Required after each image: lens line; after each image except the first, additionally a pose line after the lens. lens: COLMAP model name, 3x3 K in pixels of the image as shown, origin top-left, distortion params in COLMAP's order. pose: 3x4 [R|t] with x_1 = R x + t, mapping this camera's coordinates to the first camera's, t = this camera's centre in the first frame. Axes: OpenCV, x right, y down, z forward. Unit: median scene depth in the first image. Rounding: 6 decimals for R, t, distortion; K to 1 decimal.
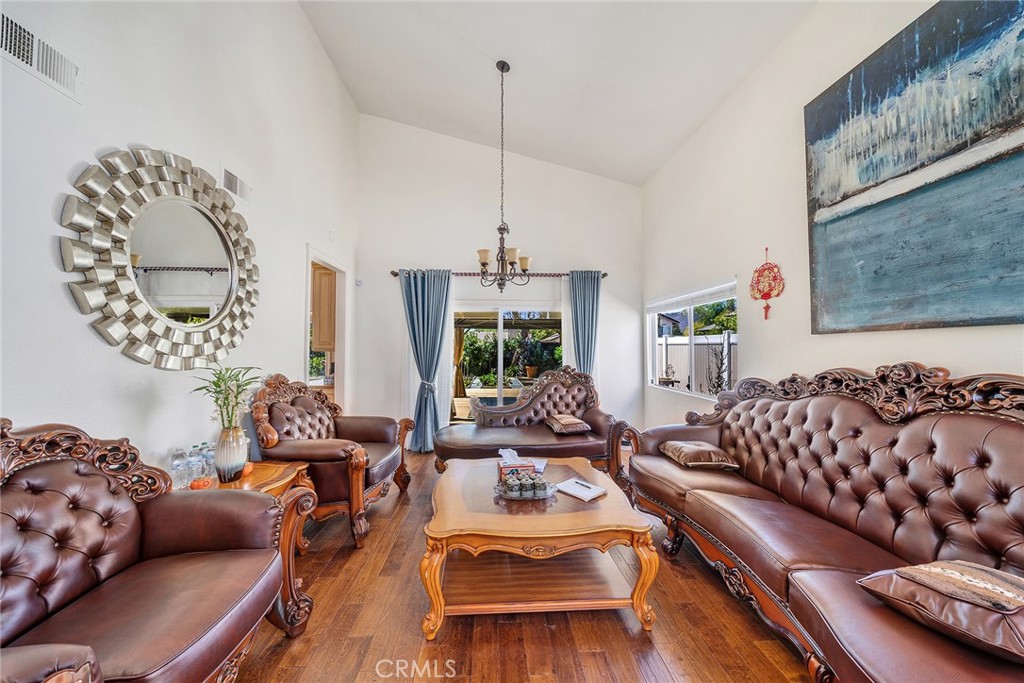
lens RADIAL K [[353.5, 0, 494.7], [0, 353.5, 336.8], [0, 0, 1]] dist [-0.006583, -0.000494]
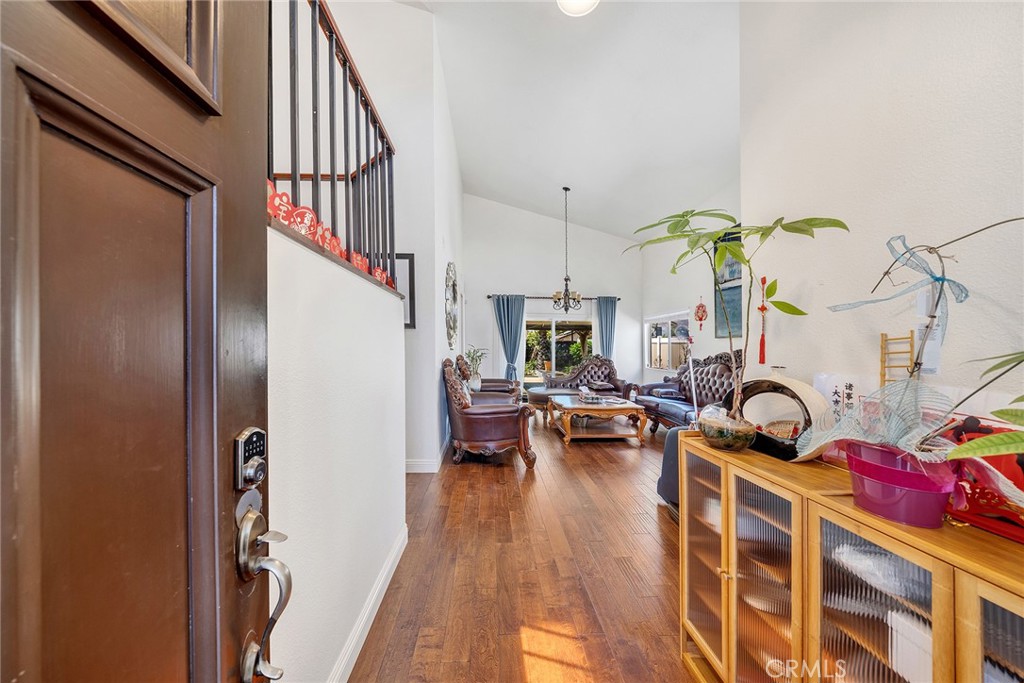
lens RADIAL K [[344.0, 0, 504.5], [0, 344.0, 331.7], [0, 0, 1]] dist [-0.007776, 0.000015]
pose [[0.999899, 0.010549, 0.009560, -0.435960], [-0.010462, 0.999904, -0.009068, -0.012576], [-0.009654, 0.008968, 0.999913, -1.083567]]
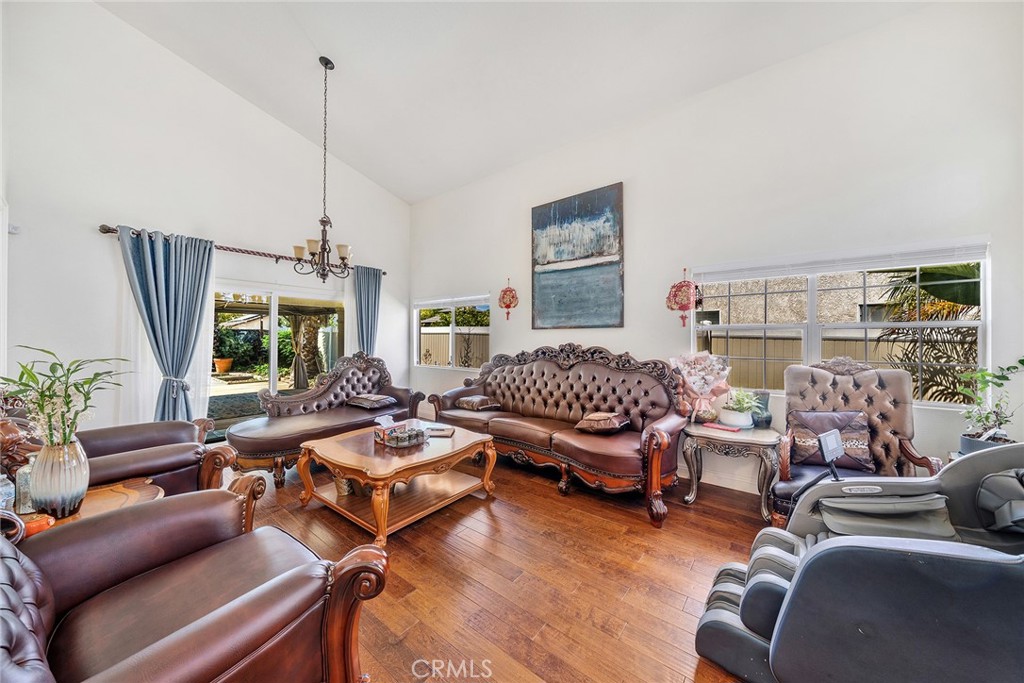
lens RADIAL K [[353.5, 0, 510.4], [0, 353.5, 330.7], [0, 0, 1]] dist [-0.006583, -0.000494]
pose [[0.644189, 0.016169, 0.764695, -0.568636], [-0.028270, 0.999597, 0.002679, -0.002072], [-0.764344, -0.023344, 0.644386, -0.132763]]
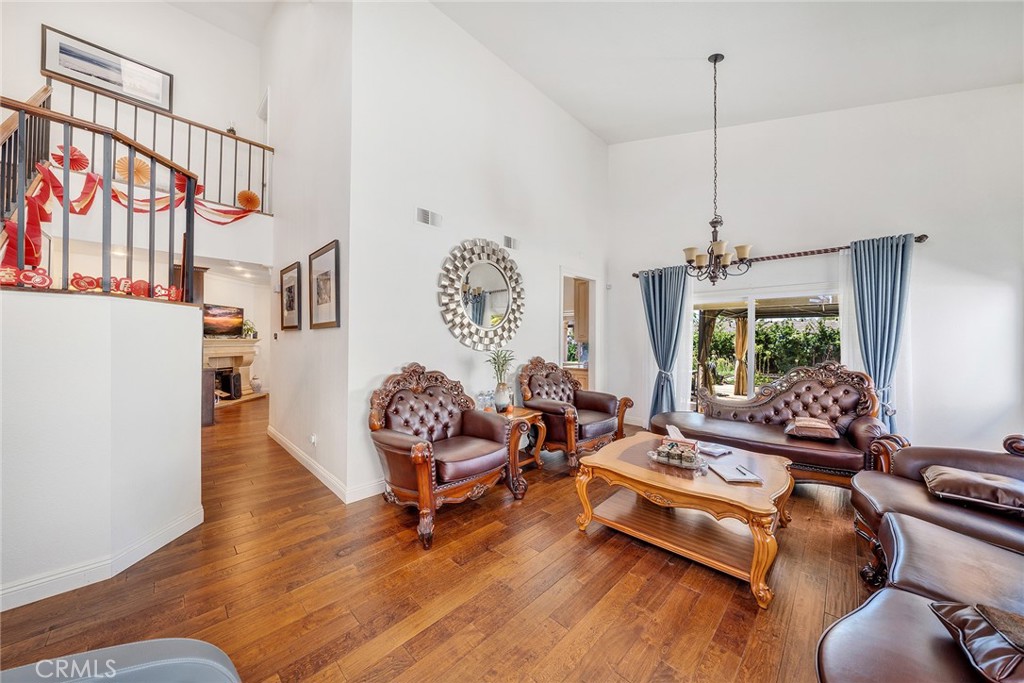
lens RADIAL K [[344.0, 0, 502.6], [0, 344.0, 332.5], [0, 0, 1]] dist [-0.007776, 0.000015]
pose [[0.688210, -0.015218, -0.725352, 0.423921], [0.020328, 0.999792, -0.001688, -0.000062], [0.725227, -0.013583, 0.688376, -0.164291]]
